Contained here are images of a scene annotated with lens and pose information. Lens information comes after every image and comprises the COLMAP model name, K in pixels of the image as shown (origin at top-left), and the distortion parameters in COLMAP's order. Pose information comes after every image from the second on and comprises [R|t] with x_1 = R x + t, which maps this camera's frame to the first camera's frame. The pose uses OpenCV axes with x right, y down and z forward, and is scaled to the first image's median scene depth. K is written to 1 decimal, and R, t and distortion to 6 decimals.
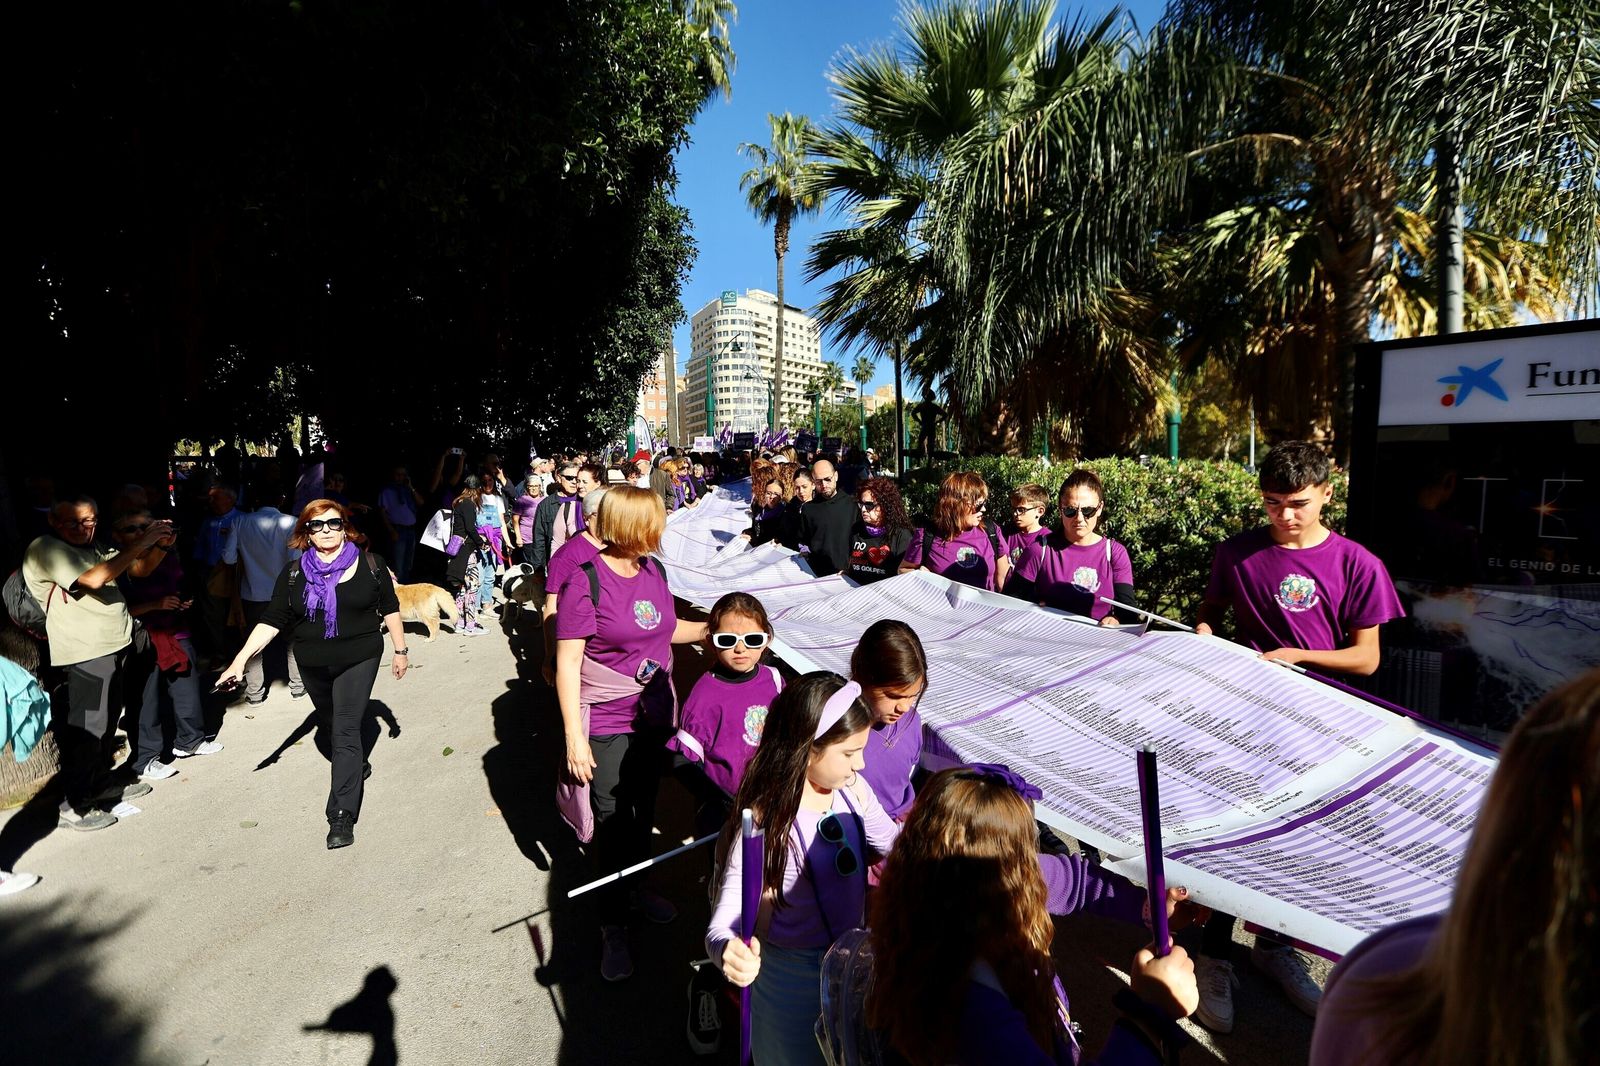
lens RADIAL K [[830.6, 0, 800.0], [0, 830.6, 533.0], [0, 0, 1]] dist [-0.002401, 0.000109]
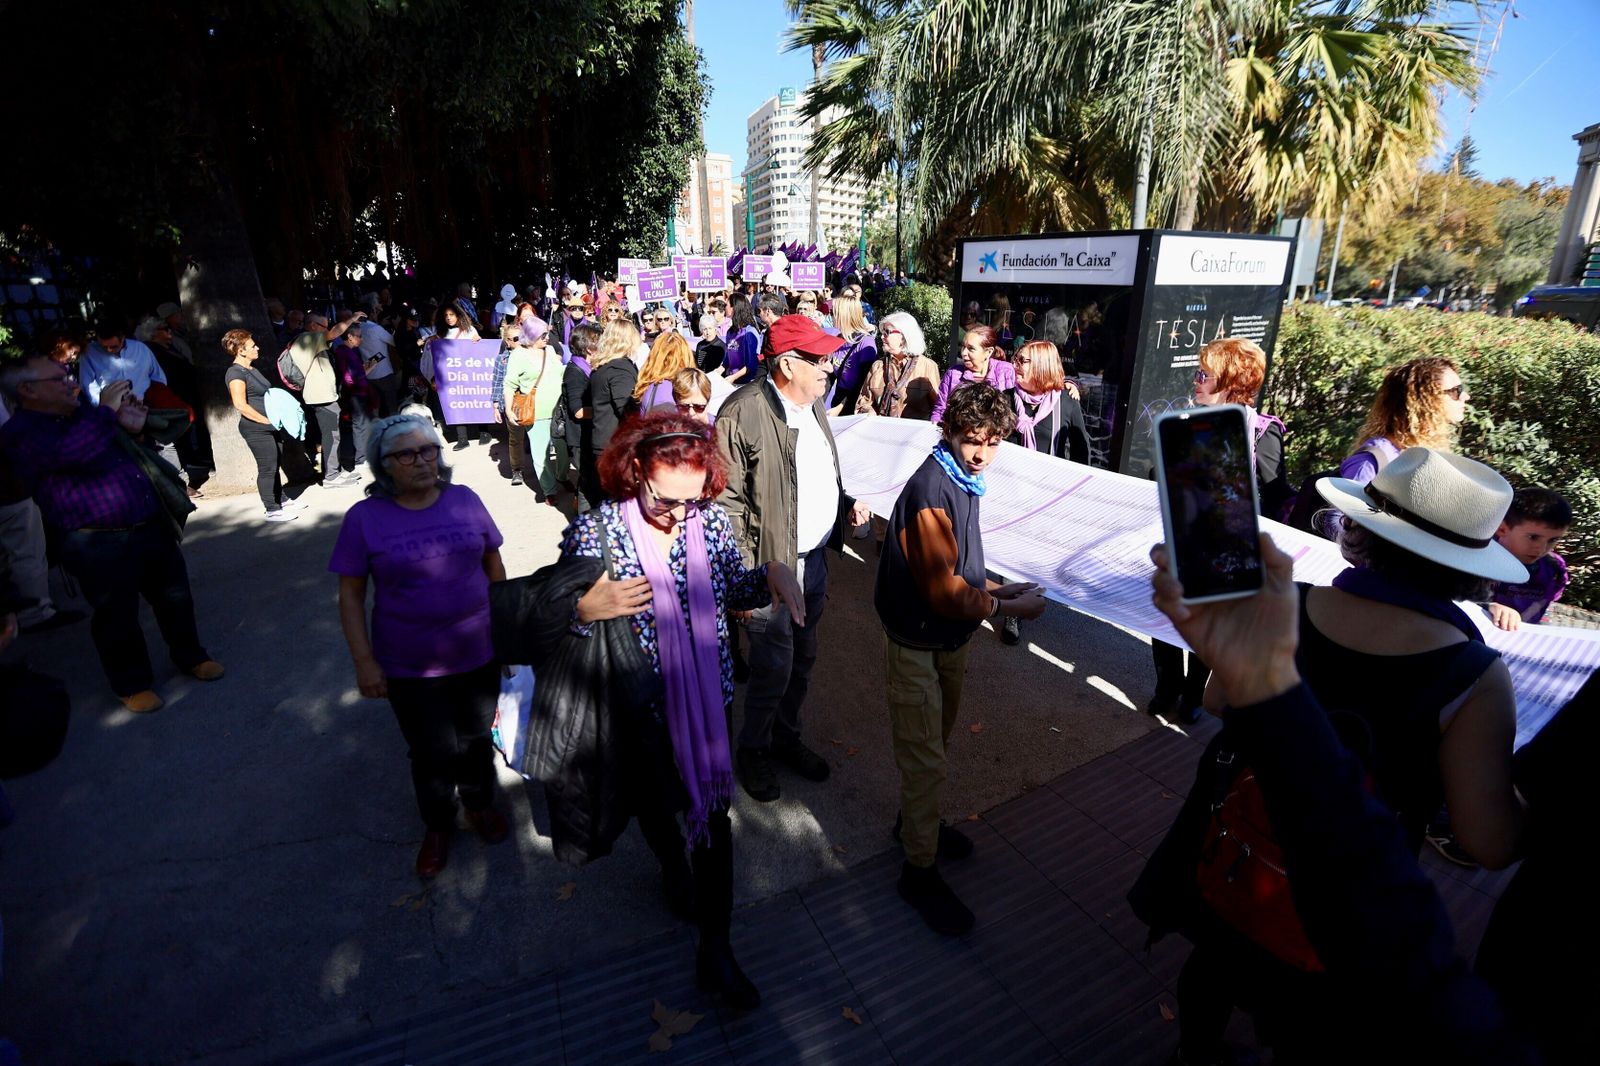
lens RADIAL K [[845.5, 0, 800.0], [0, 845.5, 533.0], [0, 0, 1]] dist [0.034920, 0.001384]
pose [[0.996840, 0.026051, -0.075042, 0.103172], [-0.010177, 0.978792, 0.204605, 0.010846], [0.078780, -0.203194, 0.975964, -0.253826]]
